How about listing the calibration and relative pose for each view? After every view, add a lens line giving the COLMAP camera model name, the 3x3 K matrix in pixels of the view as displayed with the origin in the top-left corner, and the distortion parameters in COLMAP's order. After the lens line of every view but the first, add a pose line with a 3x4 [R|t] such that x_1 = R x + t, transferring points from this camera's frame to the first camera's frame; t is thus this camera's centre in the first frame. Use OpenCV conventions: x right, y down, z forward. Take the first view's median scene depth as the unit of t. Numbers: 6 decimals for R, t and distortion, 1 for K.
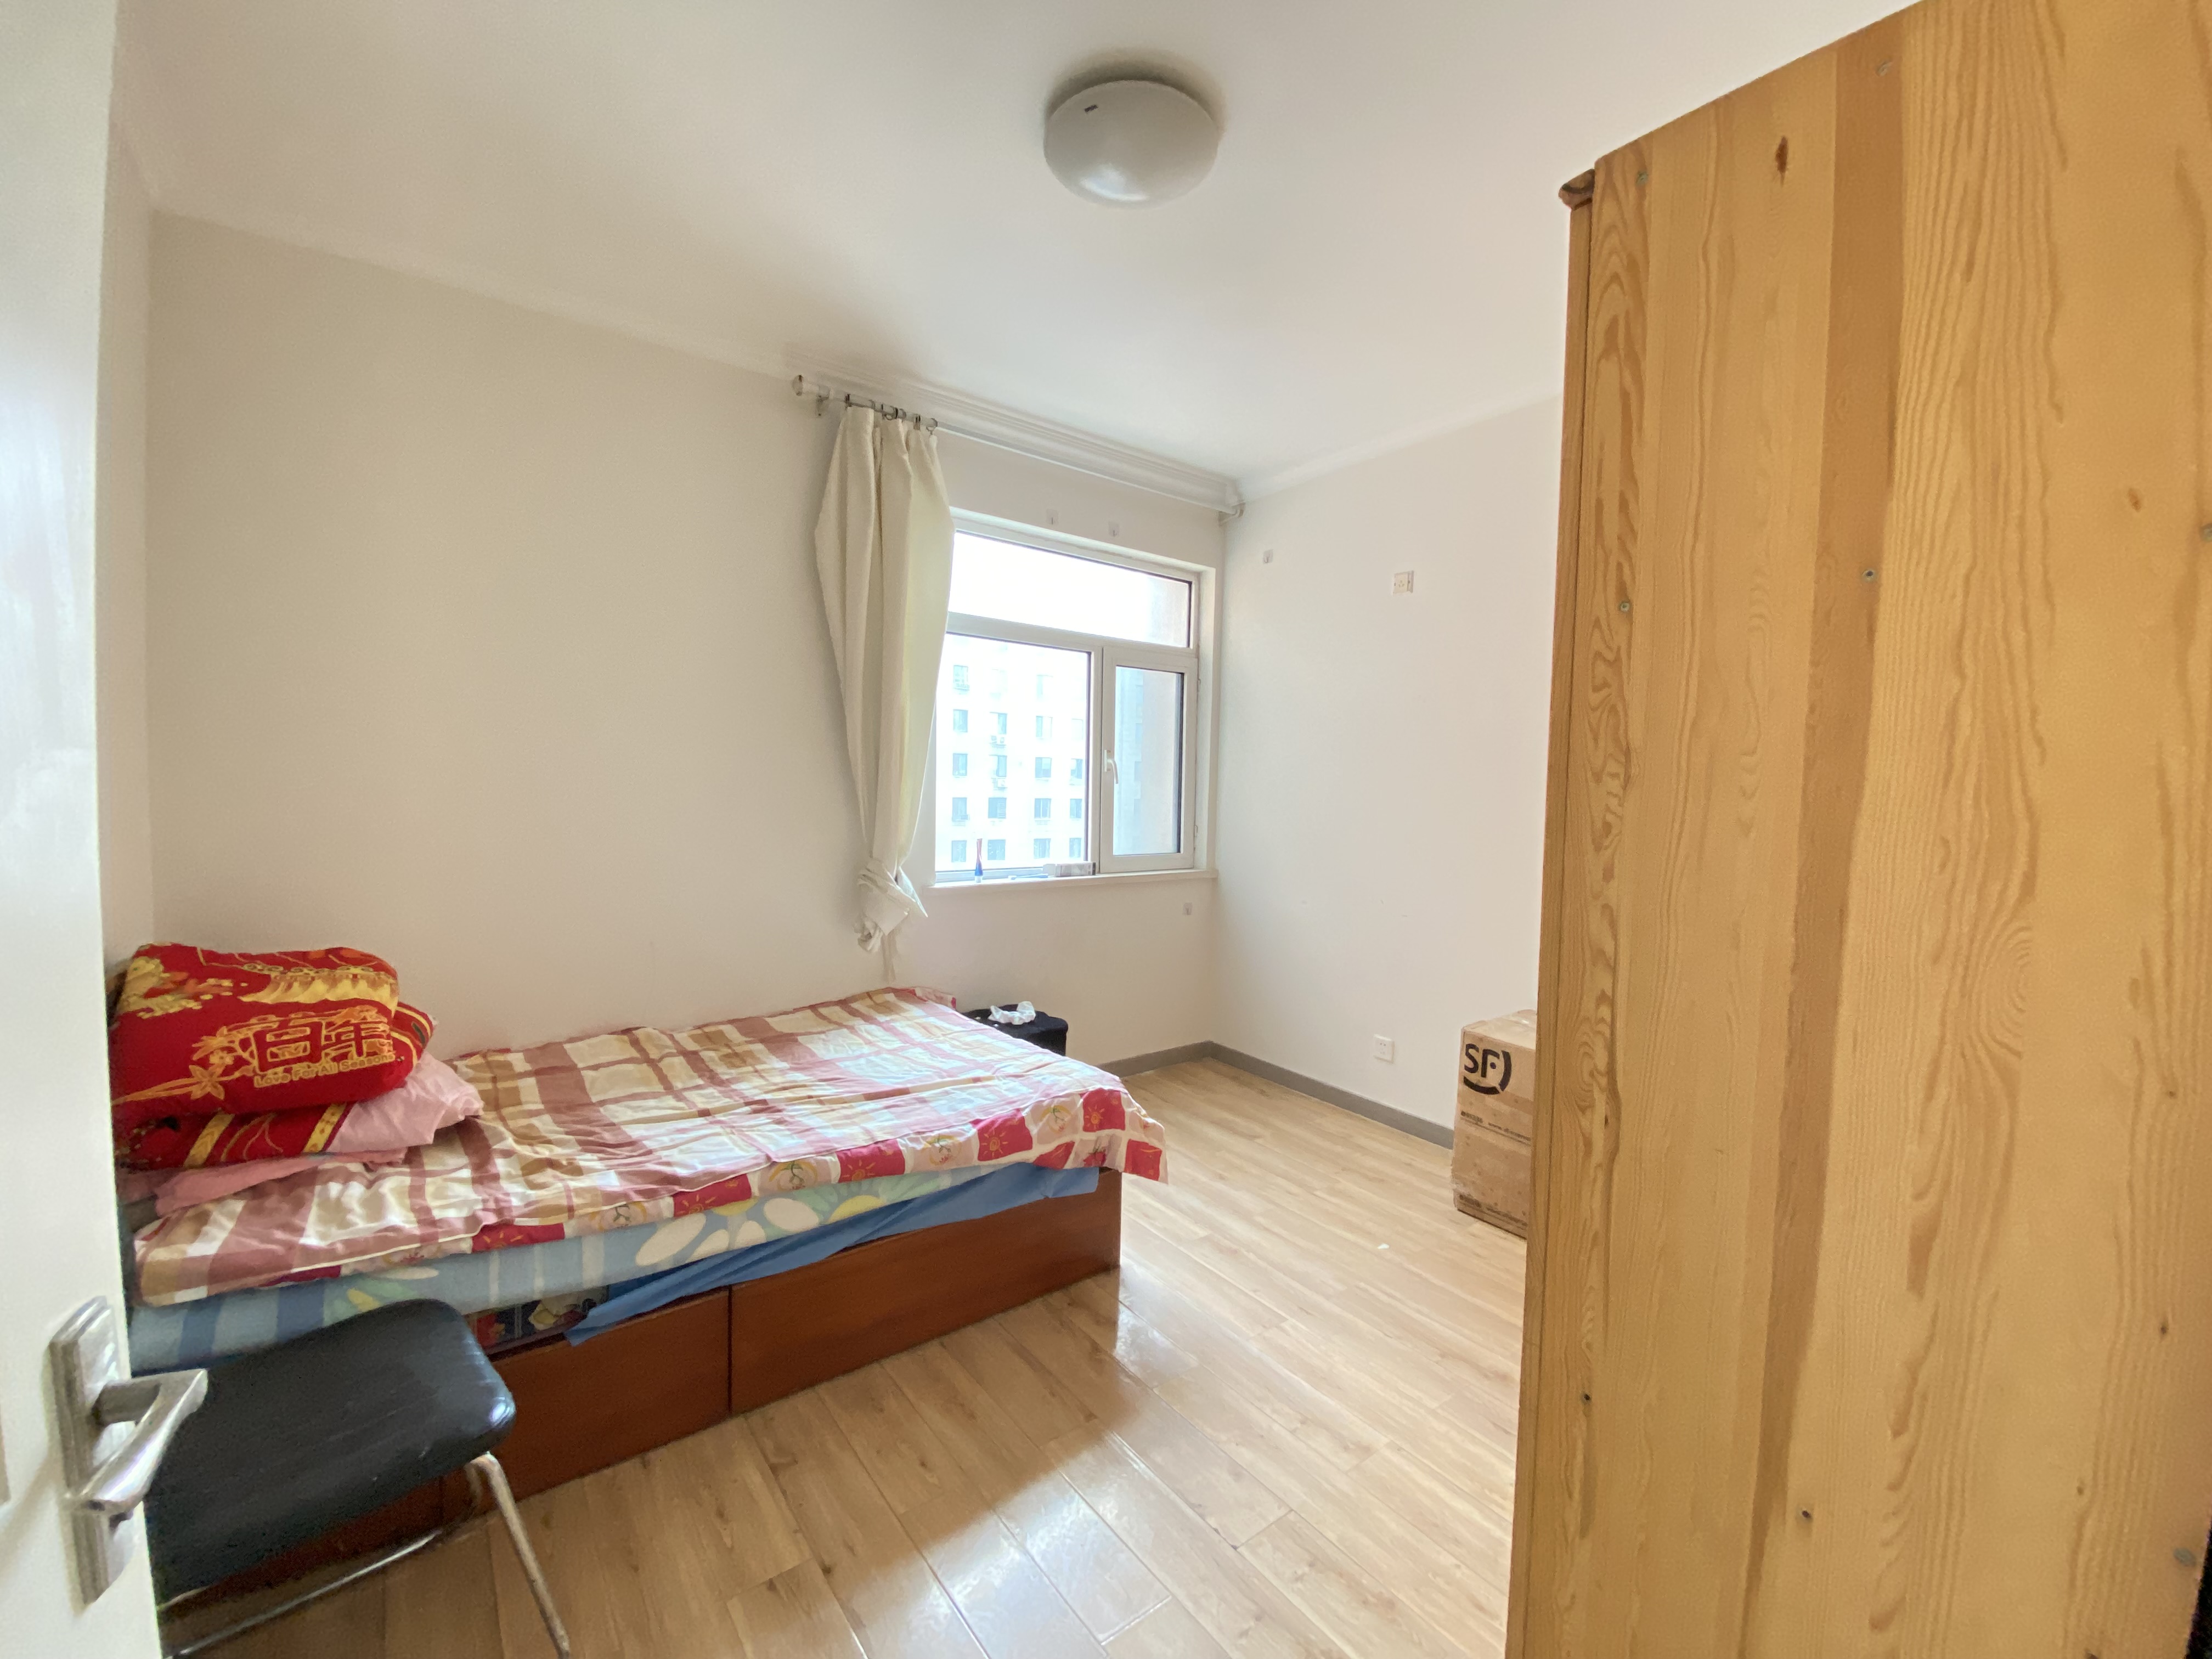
lens RADIAL K [[905.5, 0, 1116.0], [0, 905.5, 794.5], [0, 0, 1]] dist [0.025681, -0.023080]
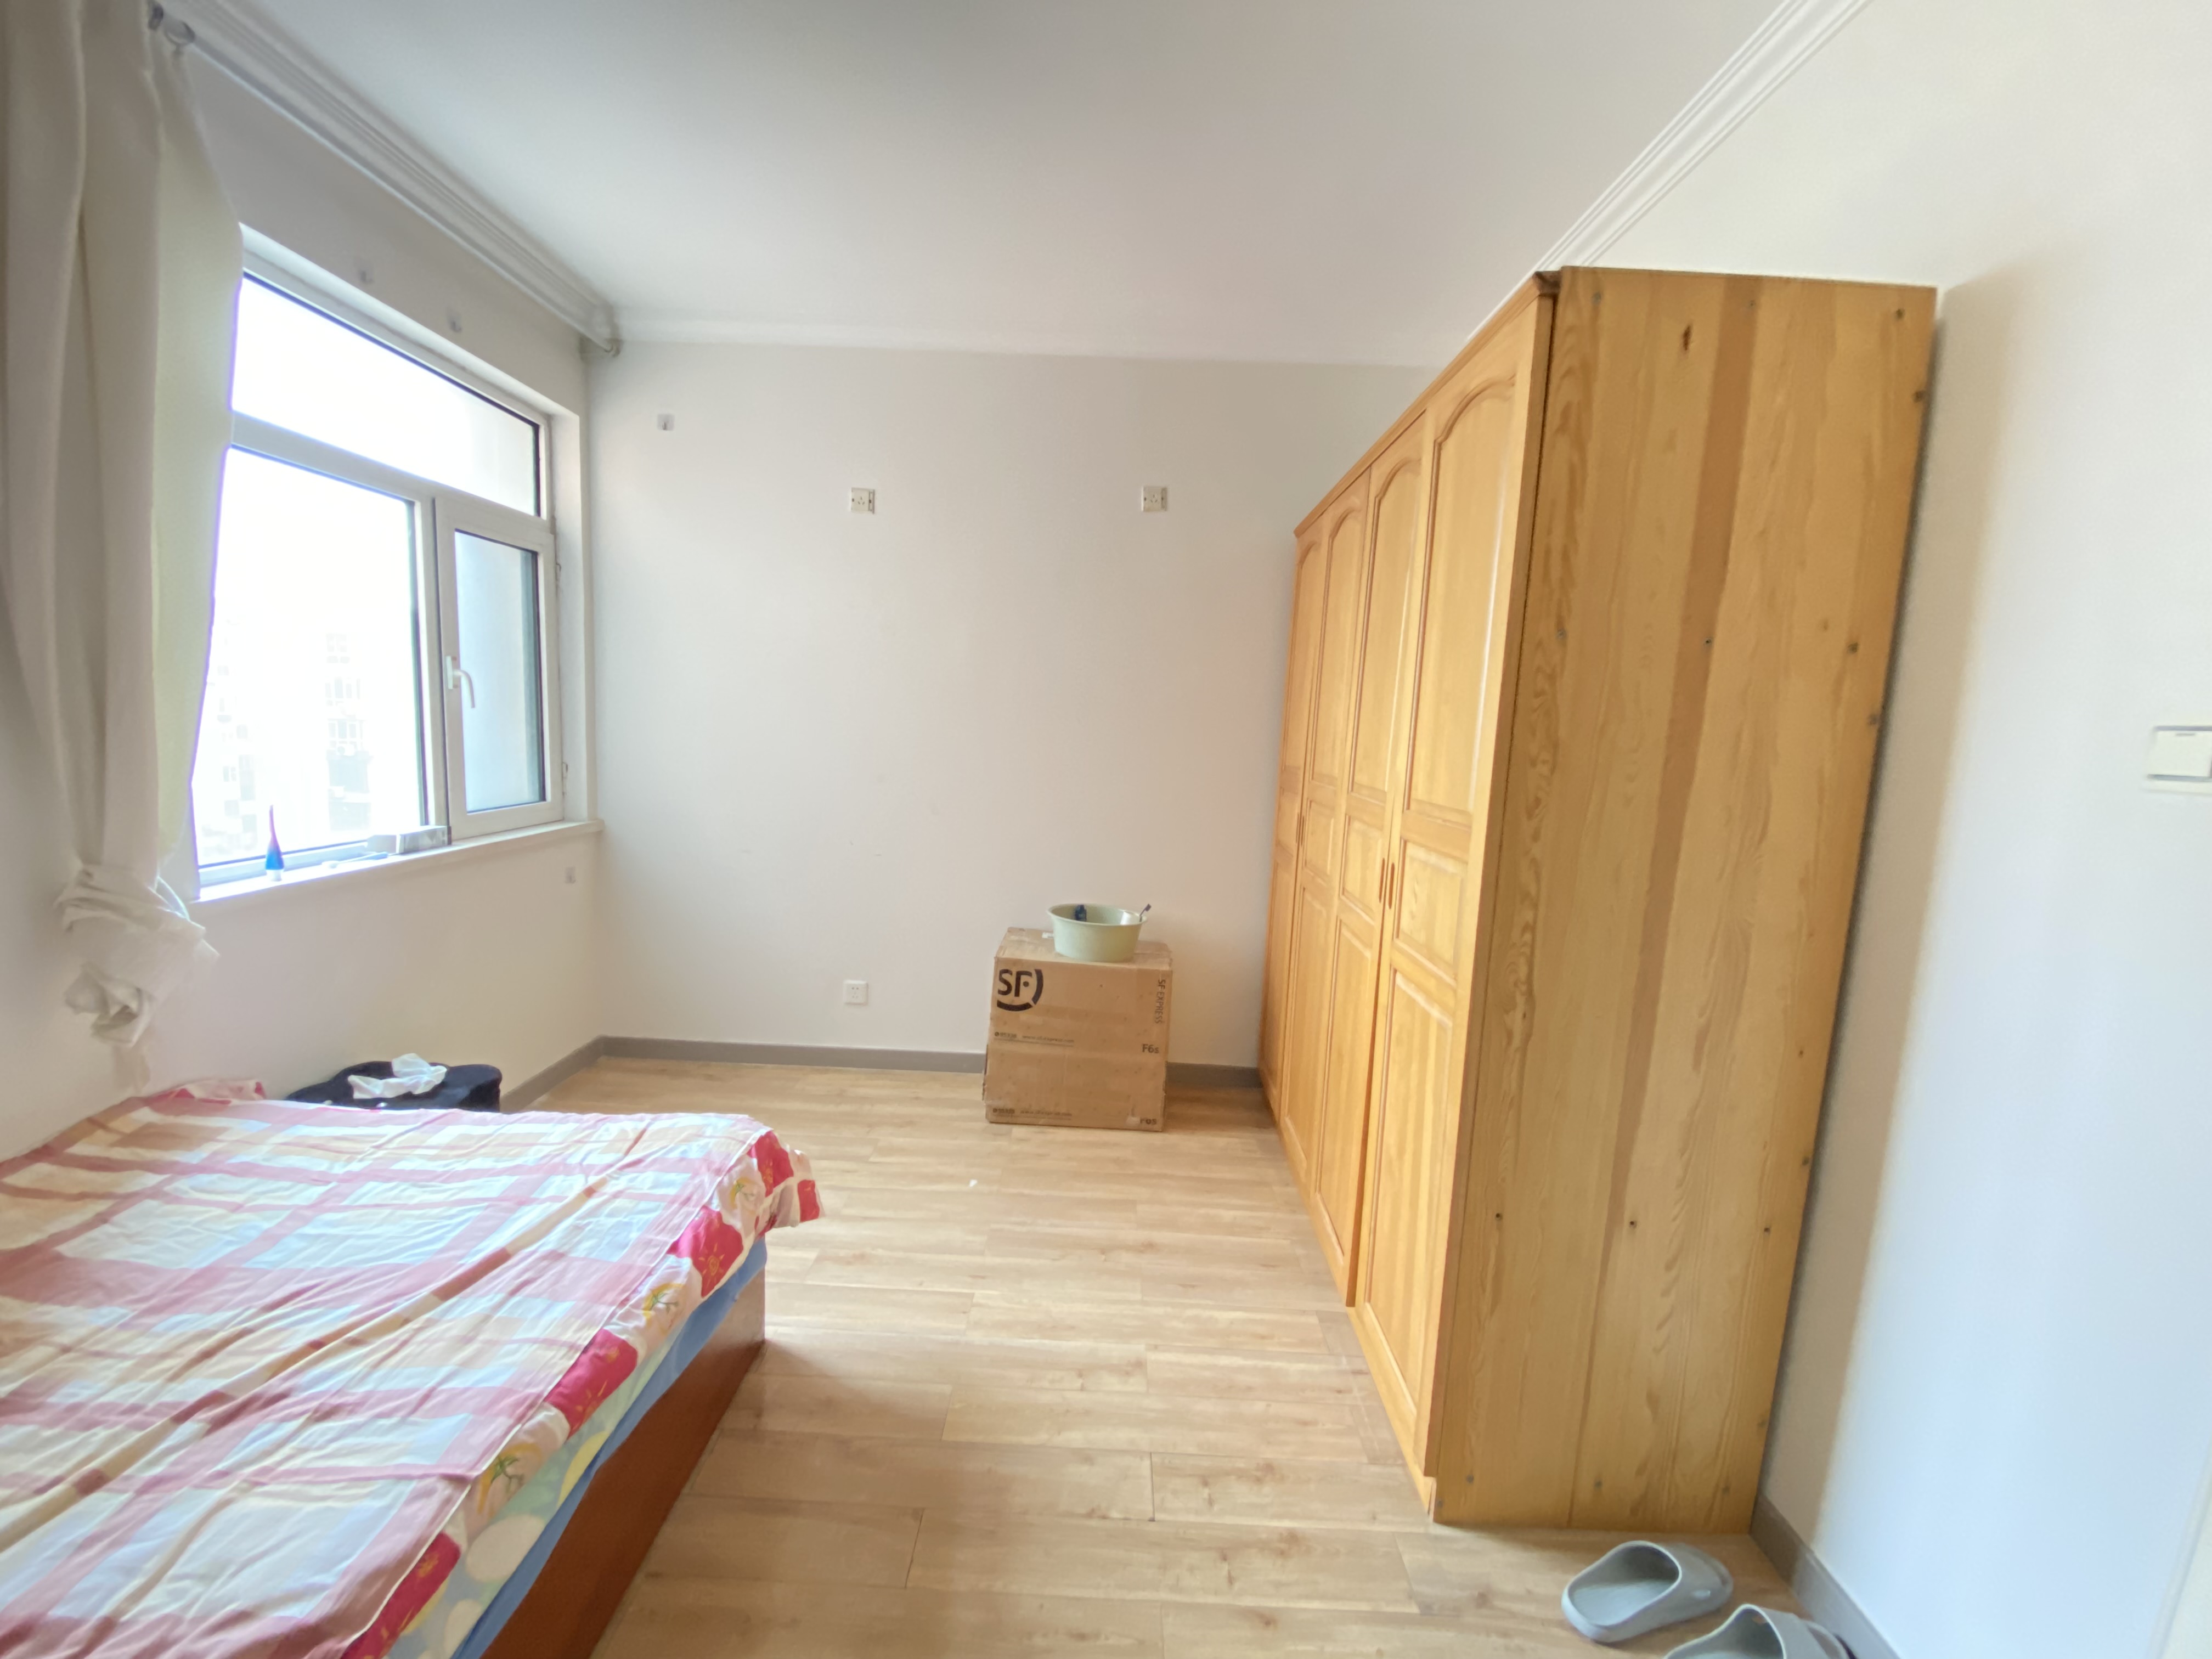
lens RADIAL K [[905.5, 0, 1116.0], [0, 905.5, 794.5], [0, 0, 1]] dist [0.025681, -0.023080]
pose [[0.618353, -0.067768, 0.782973, -0.376941], [-0.018147, 0.994778, 0.100432, -0.040943], [-0.785691, -0.076312, 0.613894, 0.286775]]
